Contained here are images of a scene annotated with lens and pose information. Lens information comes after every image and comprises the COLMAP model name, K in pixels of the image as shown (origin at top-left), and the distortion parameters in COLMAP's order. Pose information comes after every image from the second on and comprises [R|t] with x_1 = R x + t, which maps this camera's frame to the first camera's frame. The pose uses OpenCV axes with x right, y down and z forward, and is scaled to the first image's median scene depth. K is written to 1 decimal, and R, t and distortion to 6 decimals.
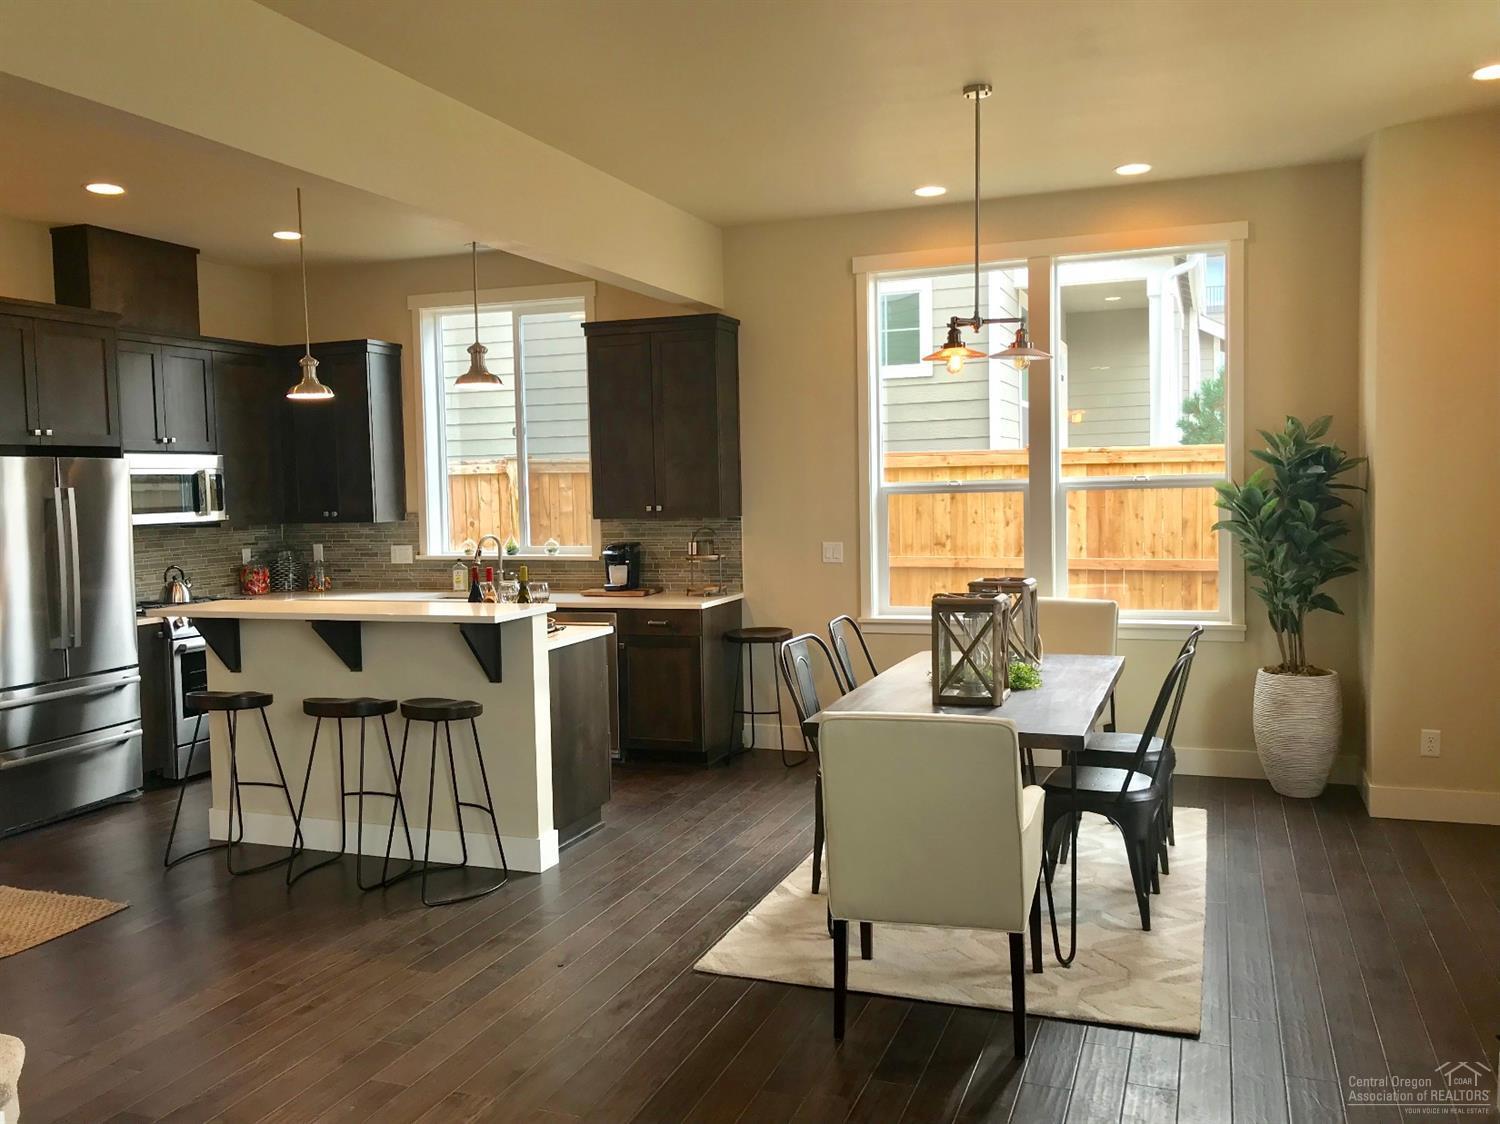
lens RADIAL K [[1238.0, 0, 750.0], [0, 1238.0, 562.0], [0, 0, 1]] dist [0.100616, -0.291395]
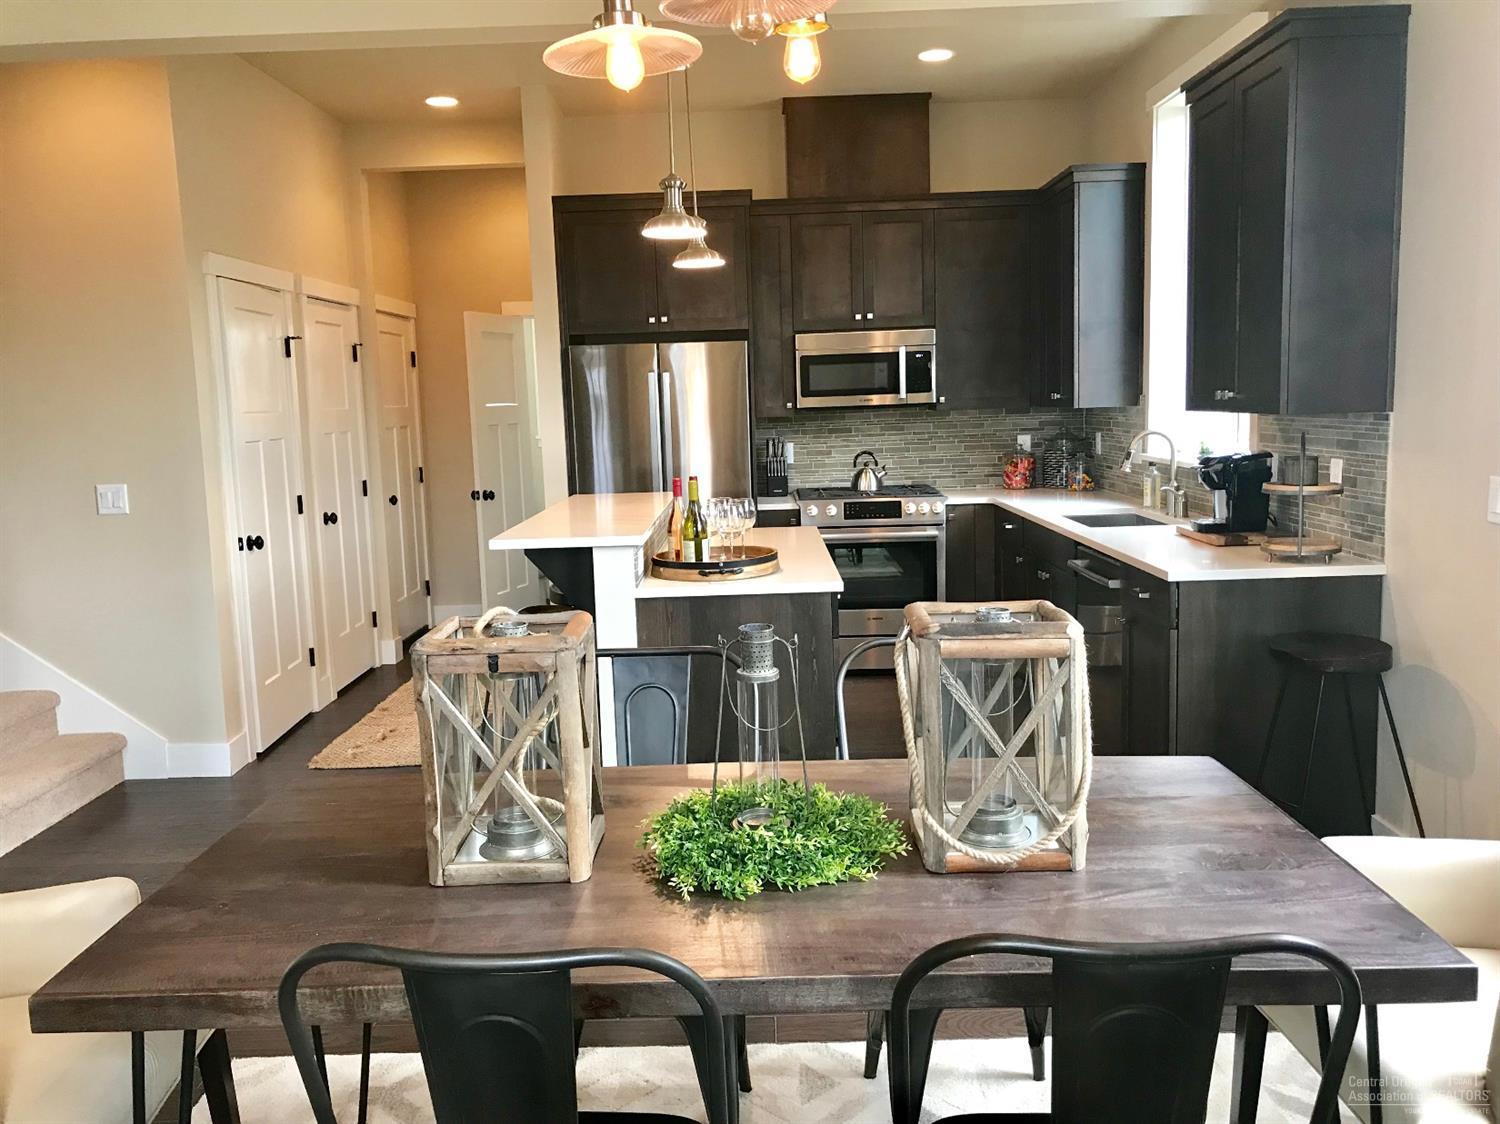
lens RADIAL K [[1238.0, 0, 750.0], [0, 1238.0, 562.0], [0, 0, 1]] dist [0.100616, -0.291395]
pose [[0.346532, 0.136898, -0.927995, 0.380414], [-0.032572, 0.990453, 0.133949, -0.035863], [0.937472, -0.016191, 0.347683, 0.566845]]
